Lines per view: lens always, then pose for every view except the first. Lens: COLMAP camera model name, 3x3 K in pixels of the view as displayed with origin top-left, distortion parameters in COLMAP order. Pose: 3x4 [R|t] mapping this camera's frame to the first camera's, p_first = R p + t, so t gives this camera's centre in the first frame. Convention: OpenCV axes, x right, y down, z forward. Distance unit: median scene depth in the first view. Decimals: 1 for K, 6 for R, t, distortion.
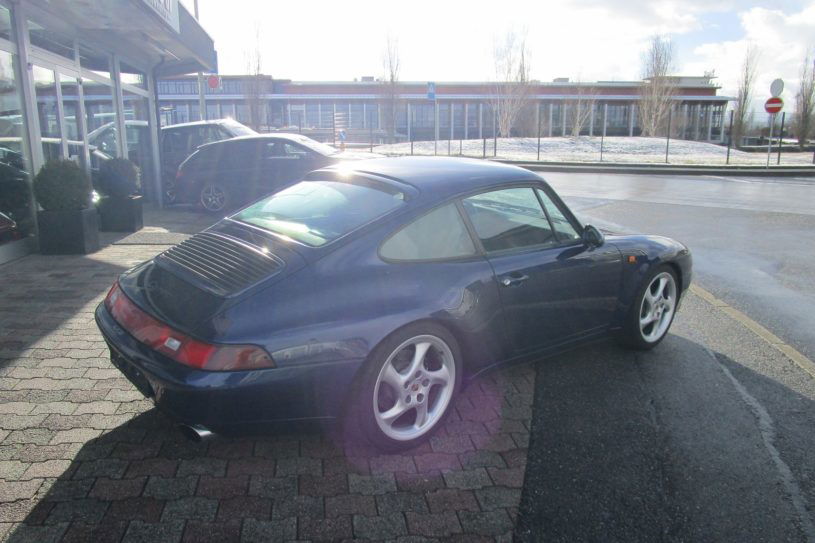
lens RADIAL K [[628.1, 0, 397.3], [0, 628.1, 273.9], [0, 0, 1]] dist [-0.022261, -0.002585]
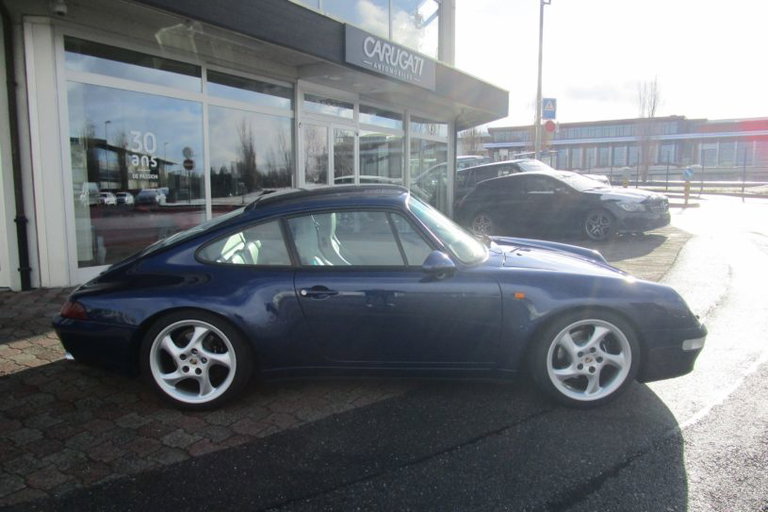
lens RADIAL K [[578.3, 0, 380.1], [0, 578.3, 256.8], [0, 0, 1]] dist [-0.030544, 0.000090]
pose [[0.769169, 0.074452, -0.634693, 0.069886], [-0.123722, 0.991748, -0.033599, -0.002449], [0.626954, 0.104369, 0.772034, 0.021421]]
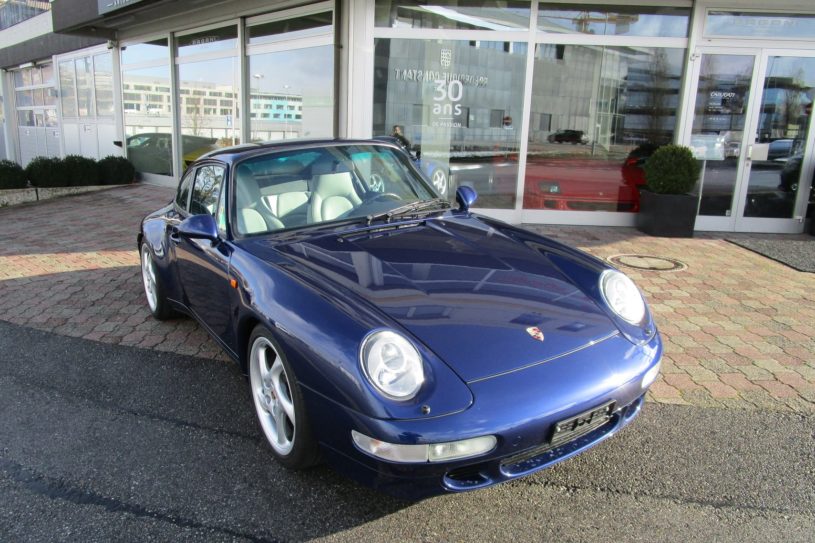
lens RADIAL K [[613.7, 0, 403.4], [0, 613.7, 272.4], [0, 0, 1]] dist [-0.030544, 0.000090]
pose [[-0.135069, 0.230678, -0.963610, 0.097435], [-0.217485, 0.941903, 0.255966, -0.025184], [0.966673, 0.244144, -0.077053, 0.117593]]
